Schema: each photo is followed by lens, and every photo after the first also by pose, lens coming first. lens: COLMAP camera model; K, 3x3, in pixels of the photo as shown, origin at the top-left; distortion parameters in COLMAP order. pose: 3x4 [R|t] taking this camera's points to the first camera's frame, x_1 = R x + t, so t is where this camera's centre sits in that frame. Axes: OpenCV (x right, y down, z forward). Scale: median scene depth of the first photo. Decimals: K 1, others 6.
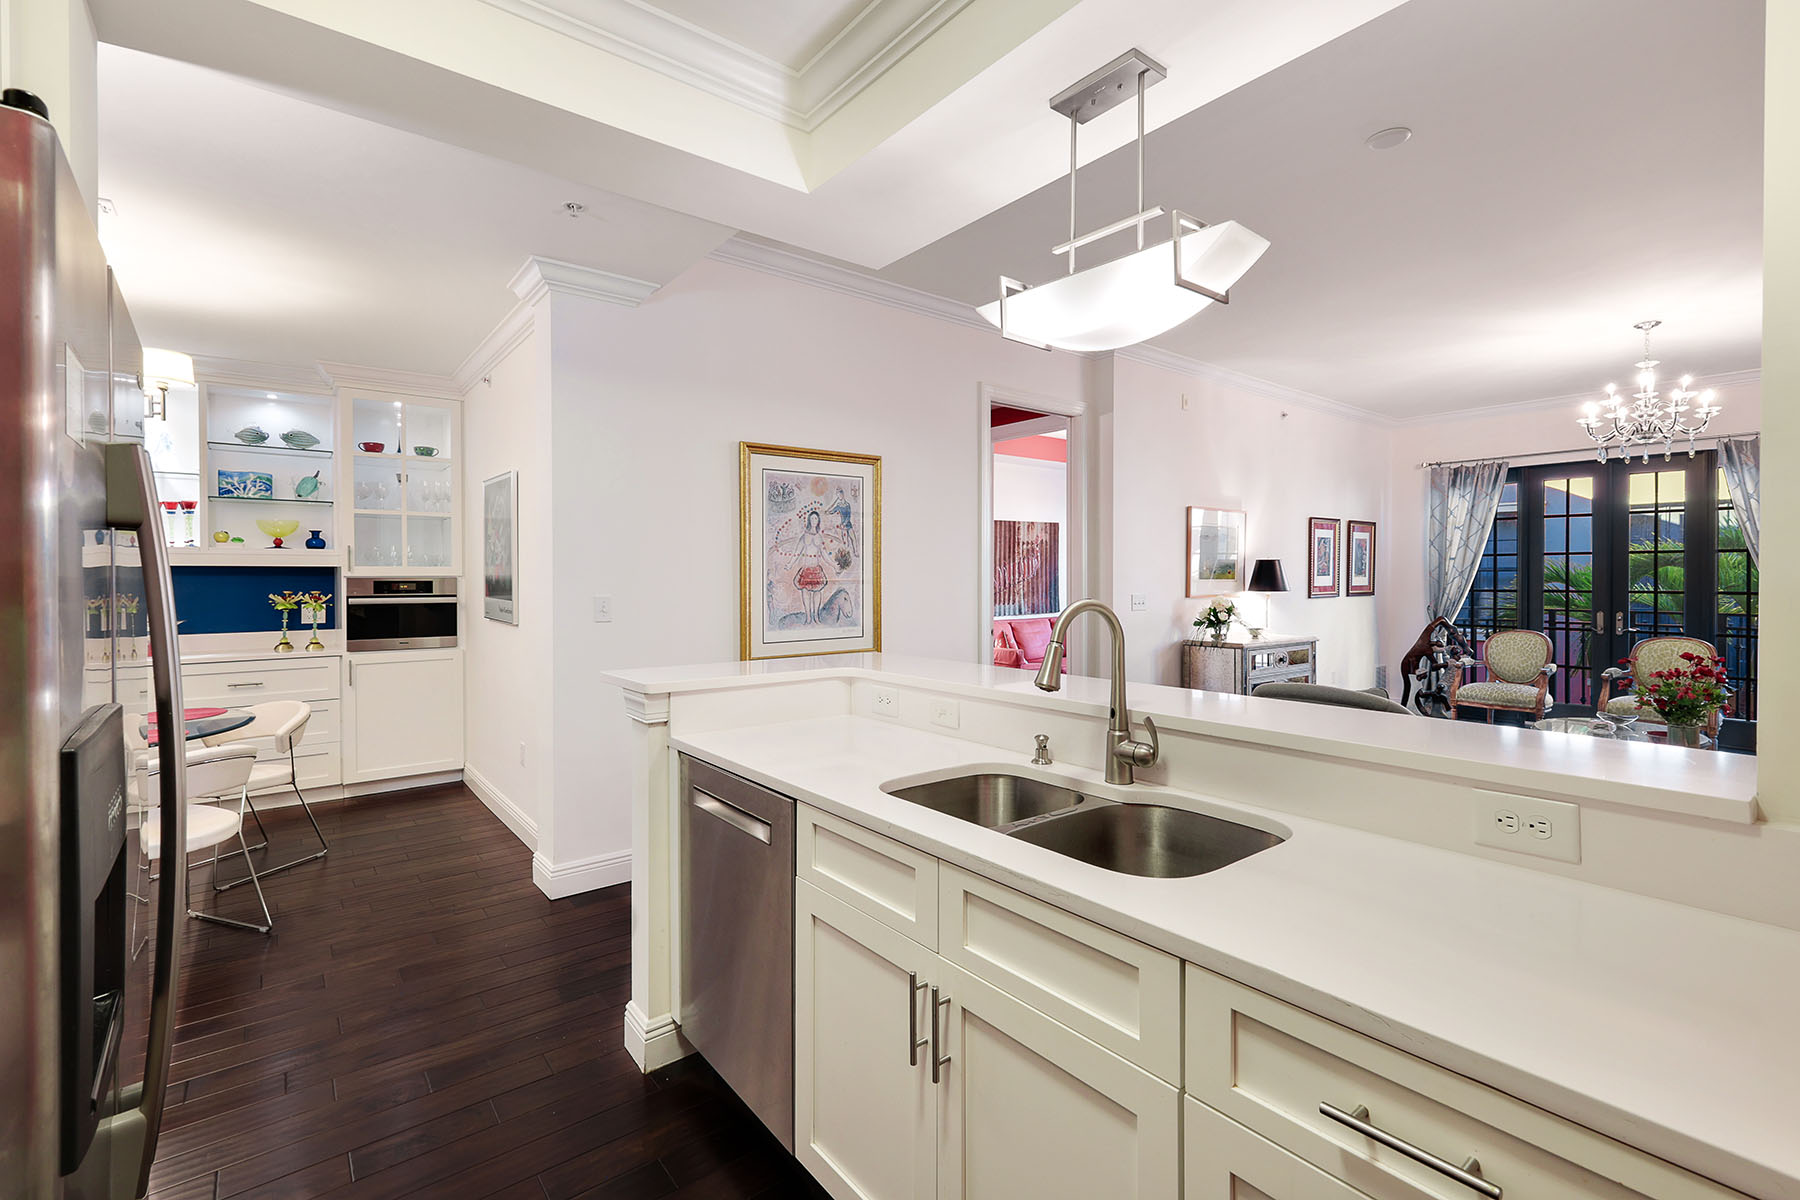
lens RADIAL K [[790.1, 0, 889.1], [0, 790.1, 585.7], [0, 0, 1]] dist [0.003817, -0.001011]
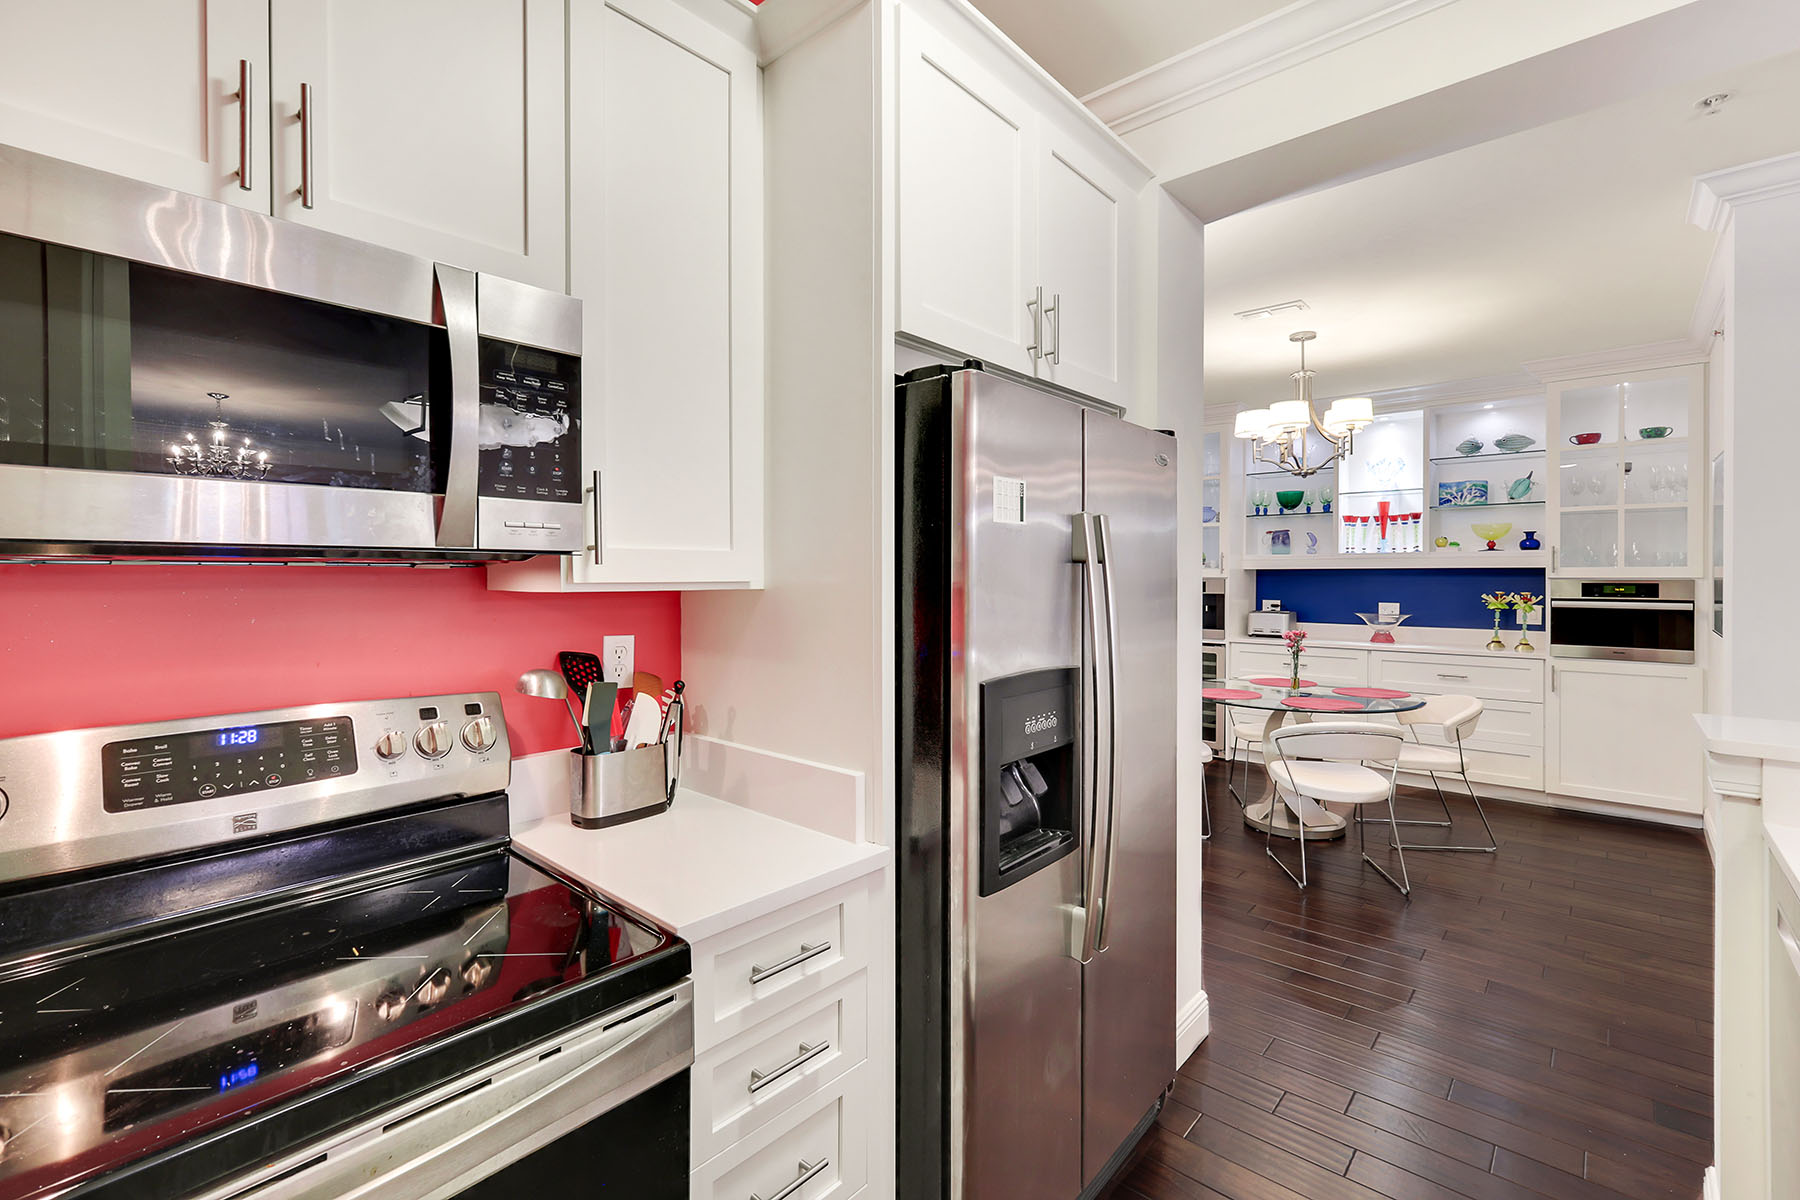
lens RADIAL K [[790.1, 0, 919.5], [0, 790.1, 578.2], [0, 0, 1]] dist [0.003817, -0.001011]
pose [[0.187100, 0.007662, -0.982311, 0.115857], [-0.011395, 0.999919, 0.005629, -0.007729], [0.982275, 0.010140, 0.187172, 0.060693]]
